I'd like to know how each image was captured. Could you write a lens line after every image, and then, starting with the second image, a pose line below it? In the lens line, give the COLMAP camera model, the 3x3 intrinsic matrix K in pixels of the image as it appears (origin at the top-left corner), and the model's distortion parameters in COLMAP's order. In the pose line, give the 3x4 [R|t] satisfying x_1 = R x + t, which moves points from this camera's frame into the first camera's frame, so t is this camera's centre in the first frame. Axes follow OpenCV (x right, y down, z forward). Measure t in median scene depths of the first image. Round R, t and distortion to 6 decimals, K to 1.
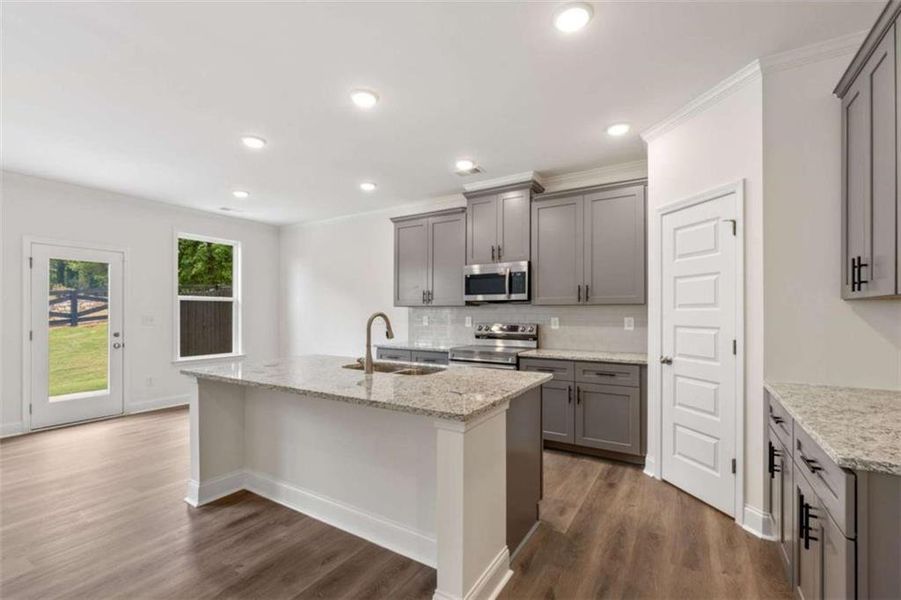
lens RADIAL K [[391.8, 0, 443.0], [0, 391.8, 312.3], [0, 0, 1]] dist [-0.000061, -0.000351]
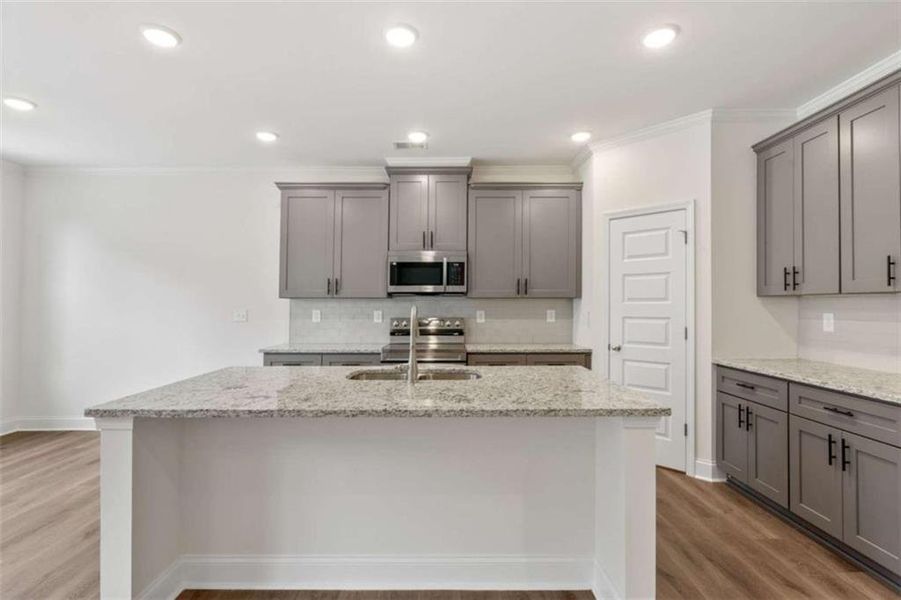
lens RADIAL K [[433.7, 0, 446.3], [0, 433.7, 299.8], [0, 0, 1]] dist [-0.000545, -0.000012]
pose [[0.849113, 0.006560, 0.528170, -0.376046], [0.000638, 0.999909, -0.013445, 0.000570], [-0.528211, 0.011754, 0.849032, 0.139026]]
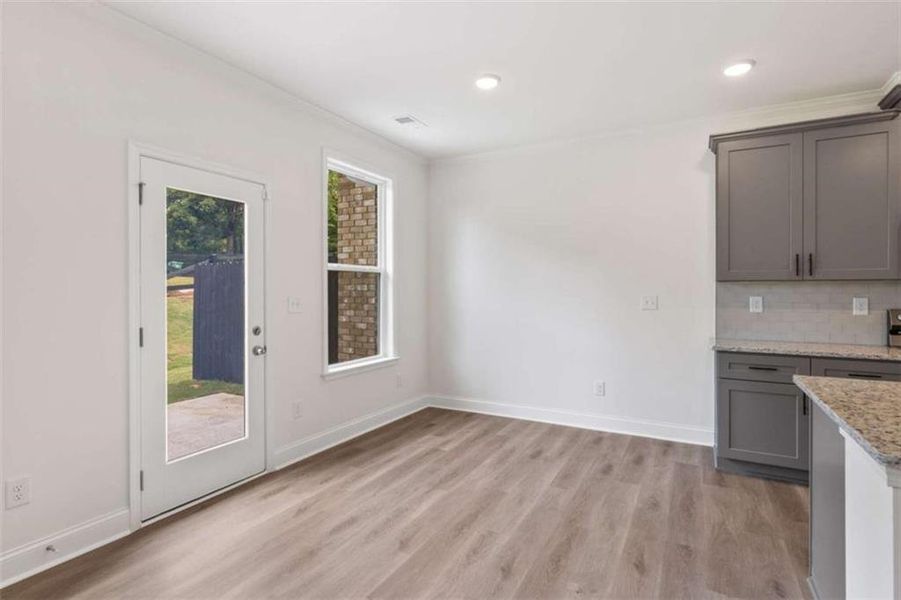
lens RADIAL K [[449.6, 0, 450.4], [0, 449.6, 297.4], [0, 0, 1]] dist [-0.017916, 0.000601]
pose [[0.998390, -0.001080, 0.056714, -0.735897], [0.000133, 0.999861, 0.016696, -0.001712], [-0.056724, -0.016662, 0.998251, 0.428781]]
